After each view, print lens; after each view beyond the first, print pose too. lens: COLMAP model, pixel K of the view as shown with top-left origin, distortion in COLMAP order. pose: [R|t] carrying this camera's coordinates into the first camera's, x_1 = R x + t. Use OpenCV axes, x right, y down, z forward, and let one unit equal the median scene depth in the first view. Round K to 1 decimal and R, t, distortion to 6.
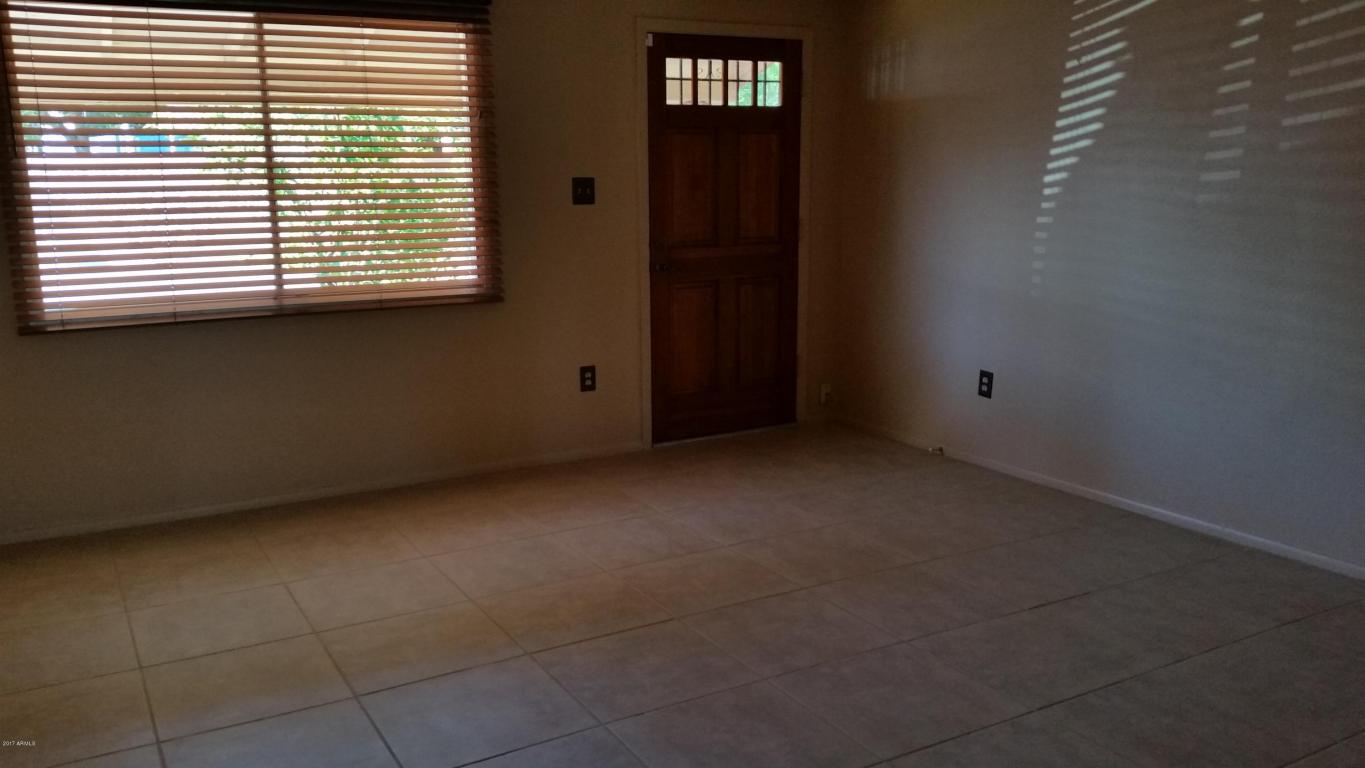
lens RADIAL K [[1116.3, 0, 675.8], [0, 1116.3, 385.1], [0, 0, 1]] dist [0.120677, -0.228083]
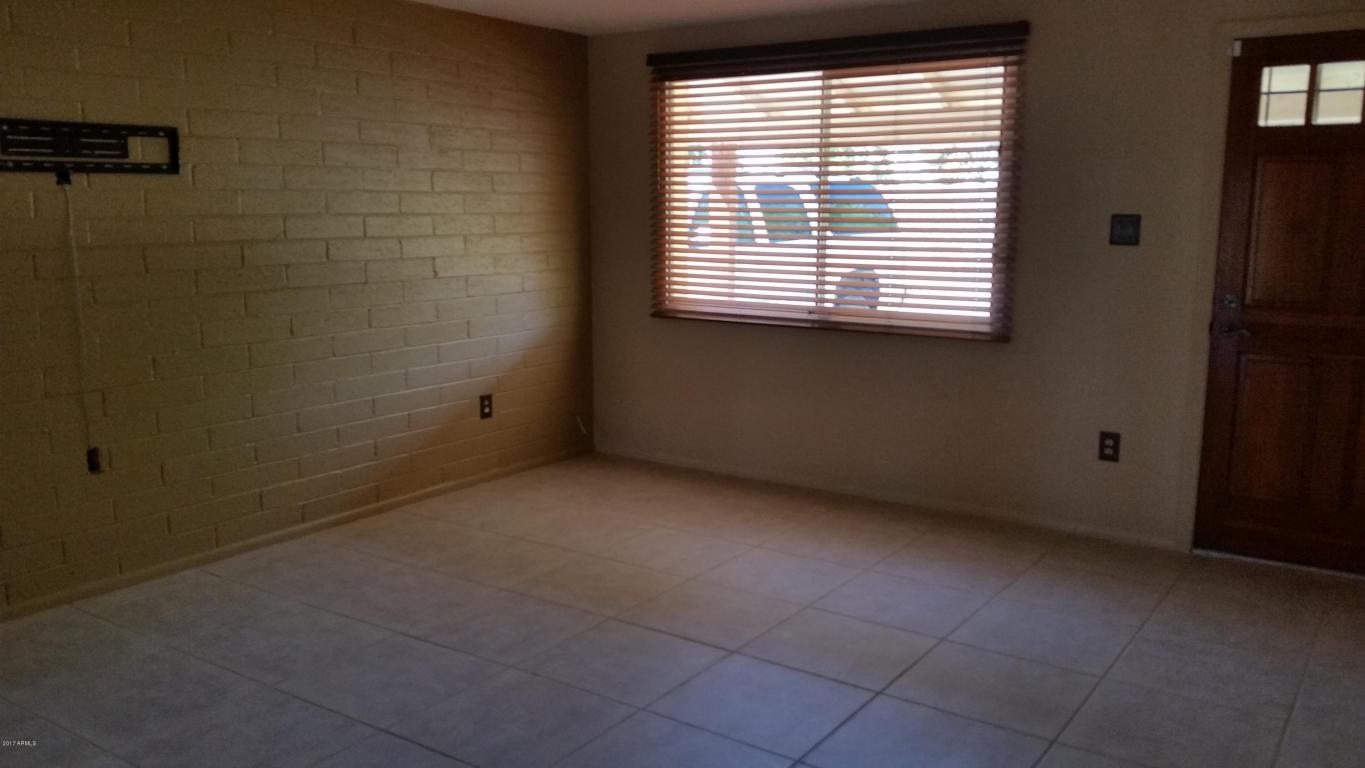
lens RADIAL K [[1116.3, 0, 675.8], [0, 1116.3, 385.1], [0, 0, 1]] dist [0.120677, -0.228083]
pose [[0.443678, 0.157070, -0.882314, 0.562848], [-0.182403, 0.979740, 0.082691, -0.066707], [0.877428, 0.124248, 0.463339, 0.313259]]
